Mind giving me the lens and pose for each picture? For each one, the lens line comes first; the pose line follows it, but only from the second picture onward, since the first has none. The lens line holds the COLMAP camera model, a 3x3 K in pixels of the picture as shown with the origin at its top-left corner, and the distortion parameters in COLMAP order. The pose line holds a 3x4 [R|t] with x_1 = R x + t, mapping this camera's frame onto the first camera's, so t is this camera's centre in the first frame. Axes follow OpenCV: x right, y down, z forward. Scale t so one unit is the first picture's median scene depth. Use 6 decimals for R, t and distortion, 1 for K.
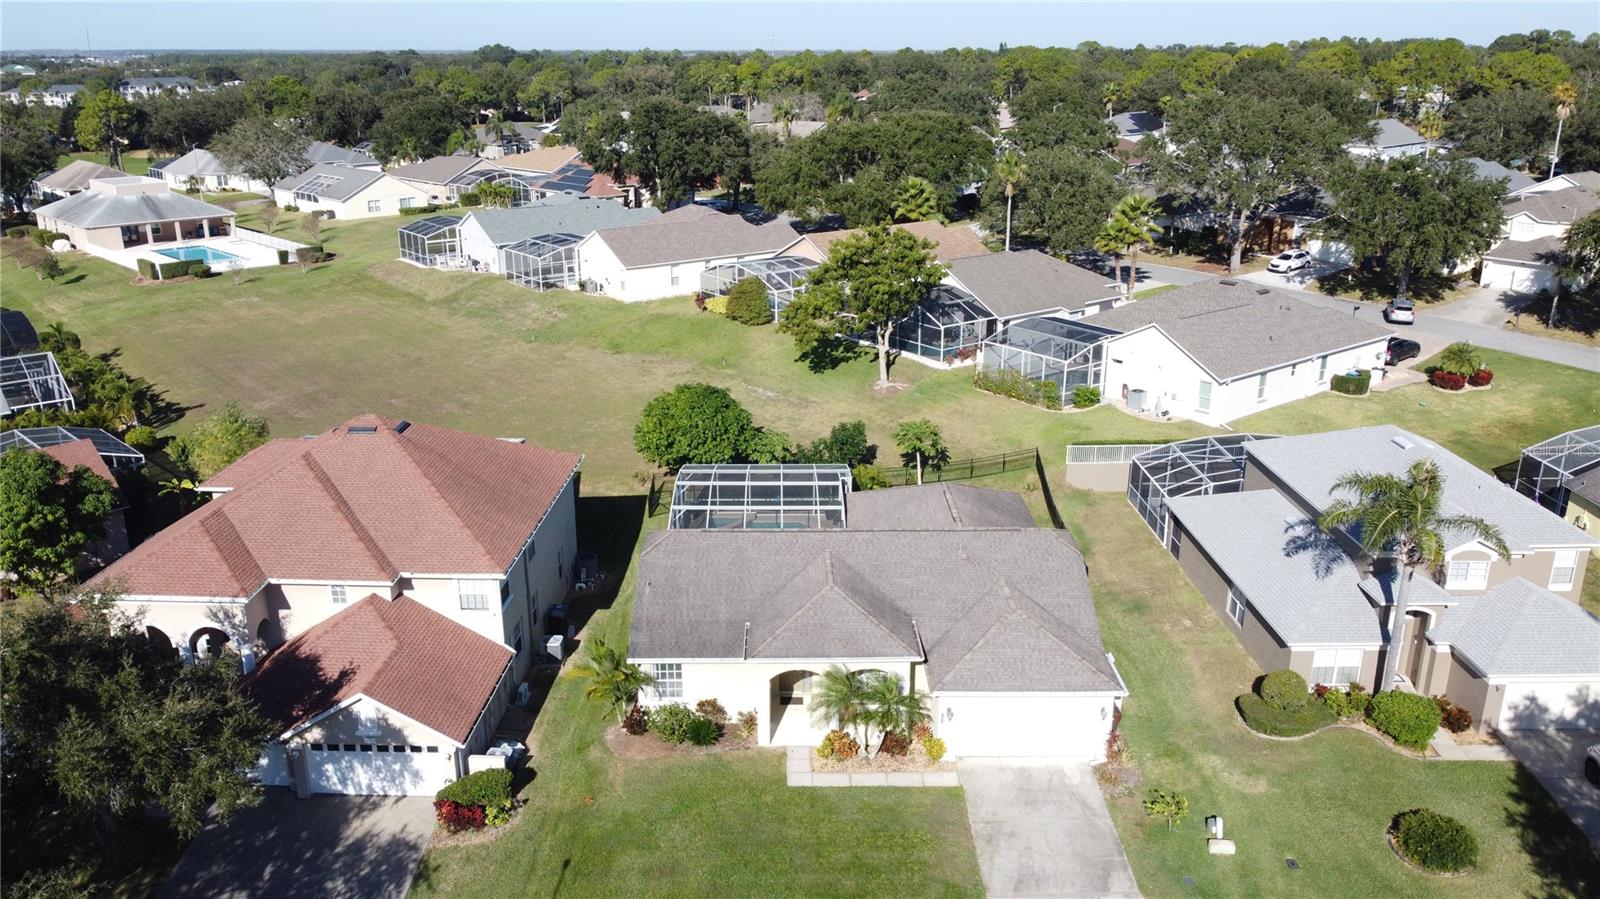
lens RADIAL K [[1207.0, 0, 800.0], [0, 1207.0, 449.5], [0, 0, 1]] dist [0.008850, -0.009185]
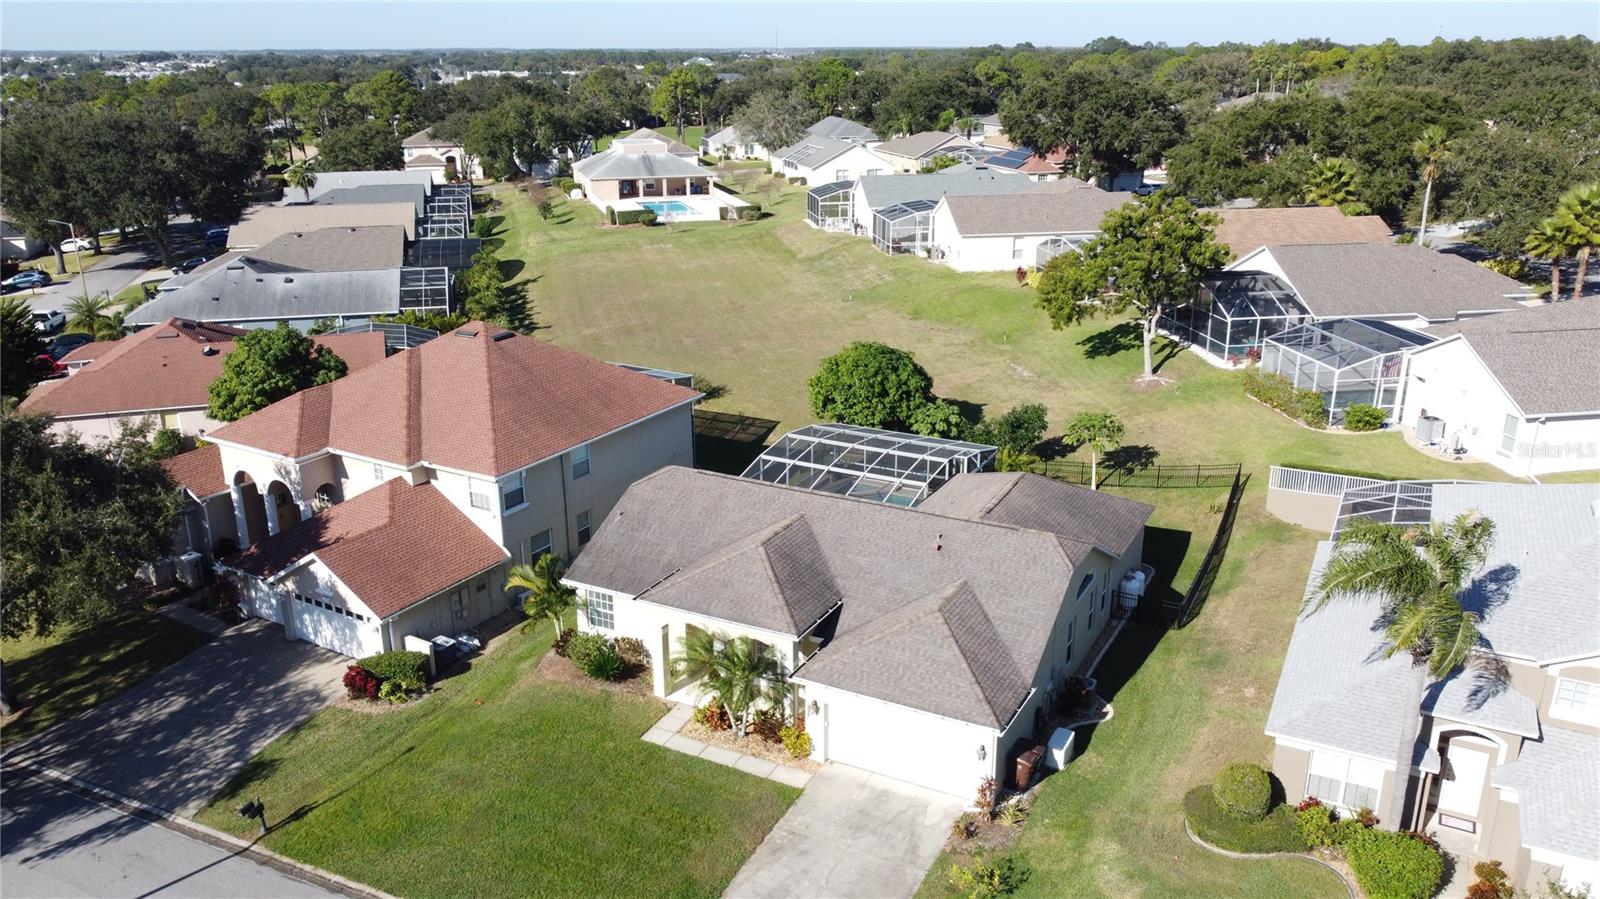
lens RADIAL K [[1210.2, 0, 800.0], [0, 1210.2, 449.5], [0, 0, 1]] dist [0.001972, -0.010494]
pose [[0.879159, 0.146225, -0.453539, 0.301781], [-0.145254, 0.988695, 0.037196, 0.001731], [0.453850, 0.033177, 0.890460, 0.128325]]
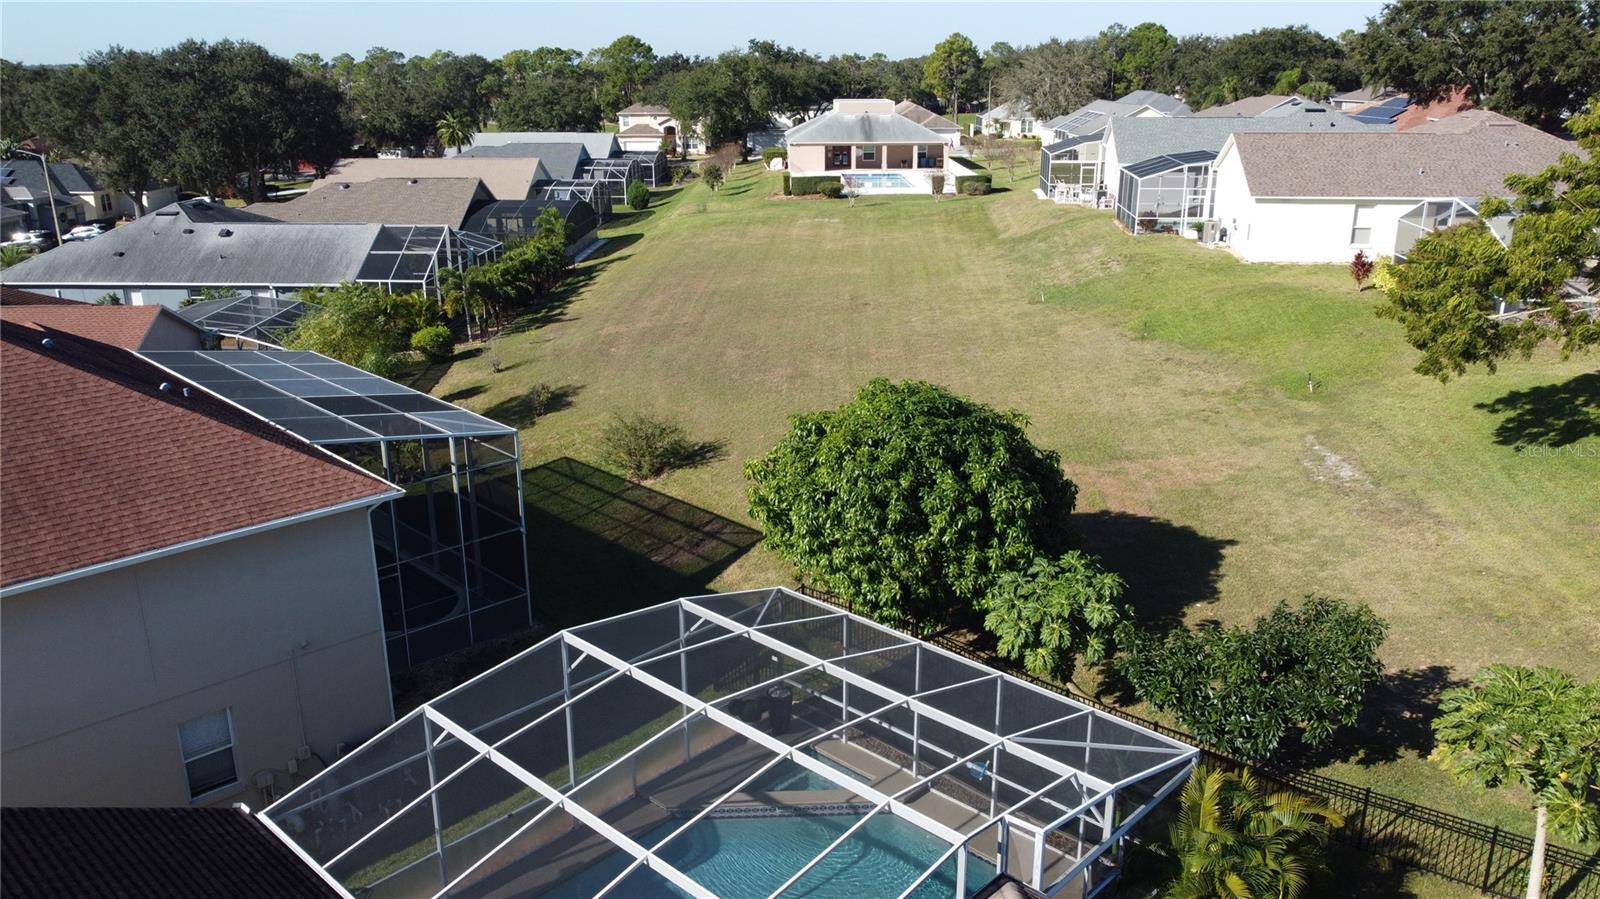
lens RADIAL K [[1210.2, 0, 800.0], [0, 1210.2, 449.5], [0, 0, 1]] dist [0.001972, -0.010494]
pose [[0.718494, 0.206928, -0.664039, 0.136392], [-0.213159, 0.974289, 0.072969, -0.053519], [0.662065, 0.089118, 0.744129, 0.692015]]
